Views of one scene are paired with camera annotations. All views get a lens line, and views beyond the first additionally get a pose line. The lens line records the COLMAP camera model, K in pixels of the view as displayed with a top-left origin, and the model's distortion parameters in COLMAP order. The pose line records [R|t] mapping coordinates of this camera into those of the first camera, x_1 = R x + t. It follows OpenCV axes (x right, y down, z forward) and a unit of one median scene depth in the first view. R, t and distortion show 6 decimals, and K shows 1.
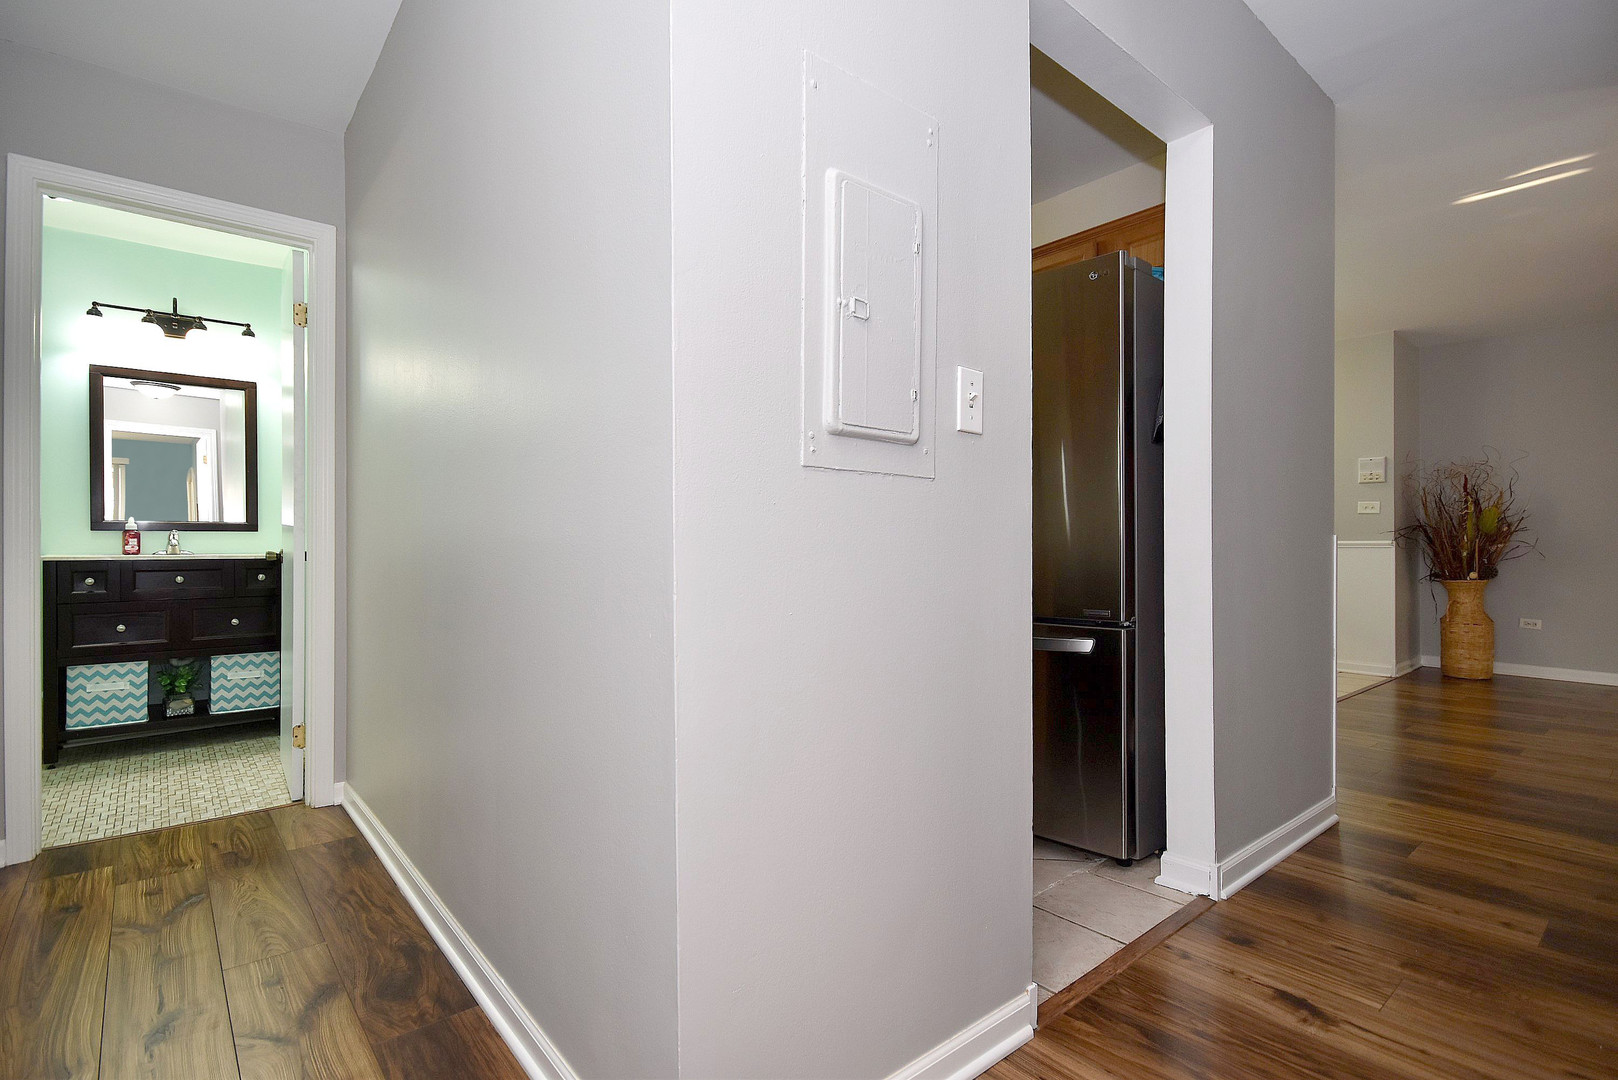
lens RADIAL K [[777.8, 0, 814.1], [0, 777.8, 541.9], [0, 0, 1]] dist [0.001634, -0.000399]
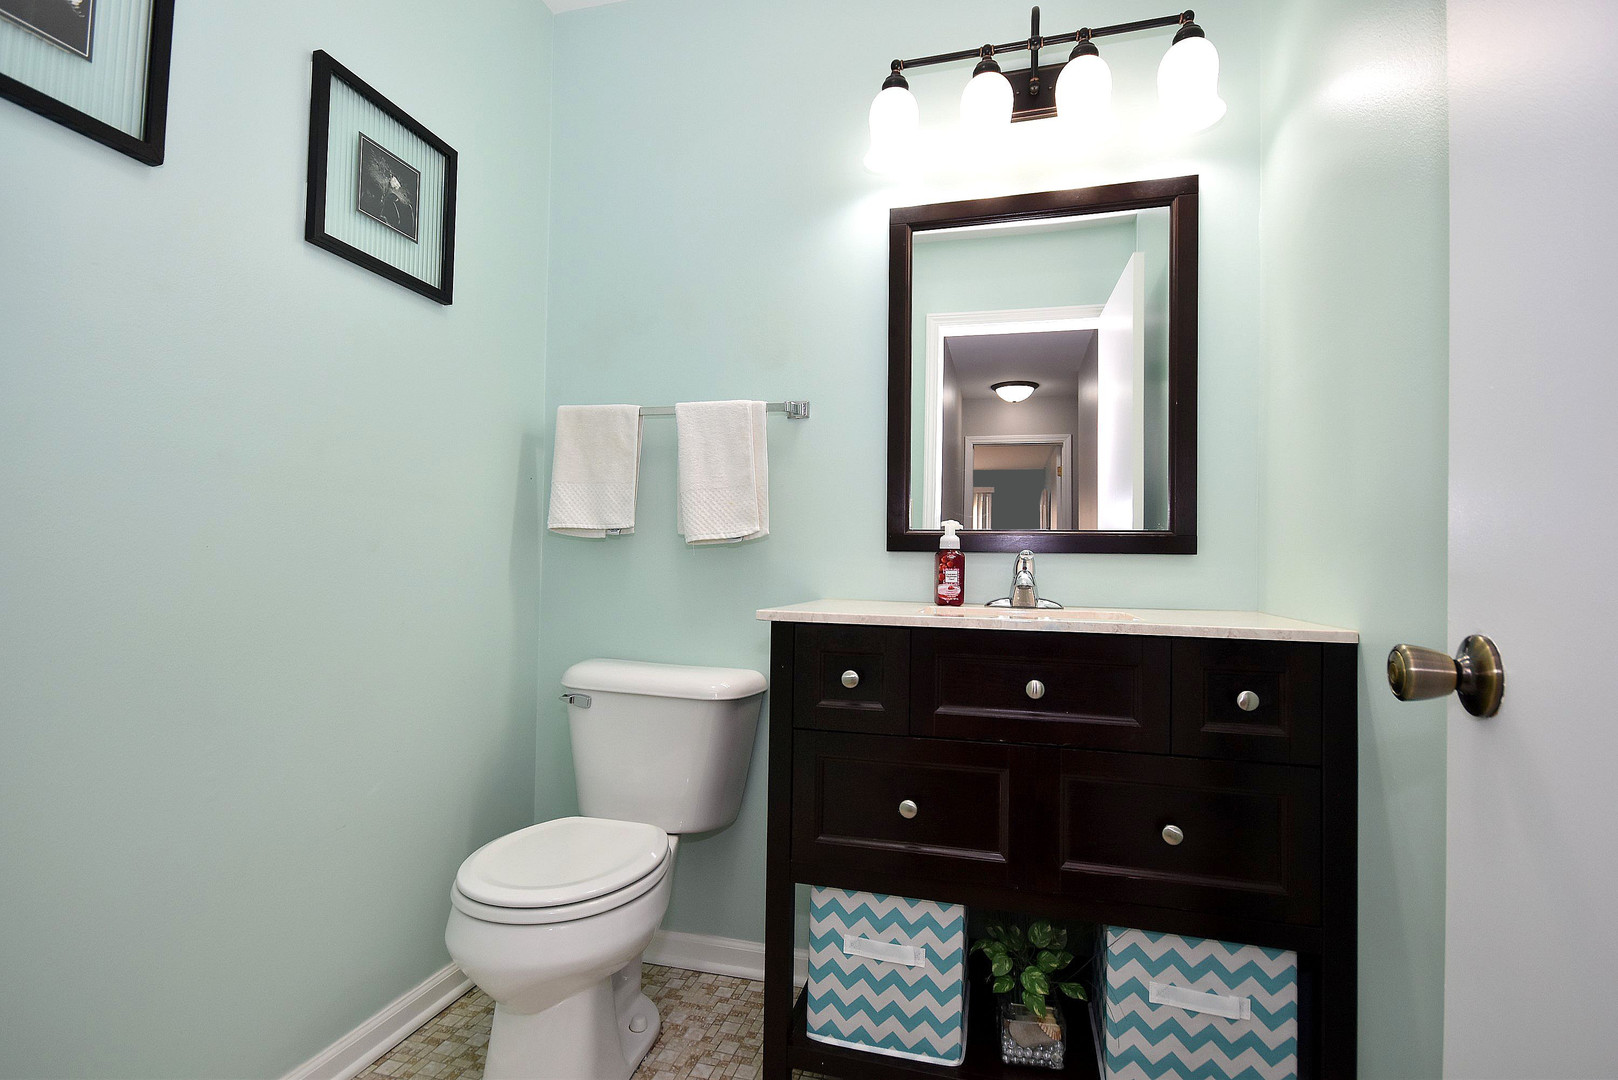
lens RADIAL K [[777.8, 0, 809.3], [0, 777.8, 539.3], [0, 0, 1]] dist [0.001634, -0.000399]
pose [[0.571081, -0.012089, -0.820805, -0.564262], [-0.020884, 0.999354, -0.029249, -0.006705], [0.820628, 0.033845, 0.570460, 0.689156]]
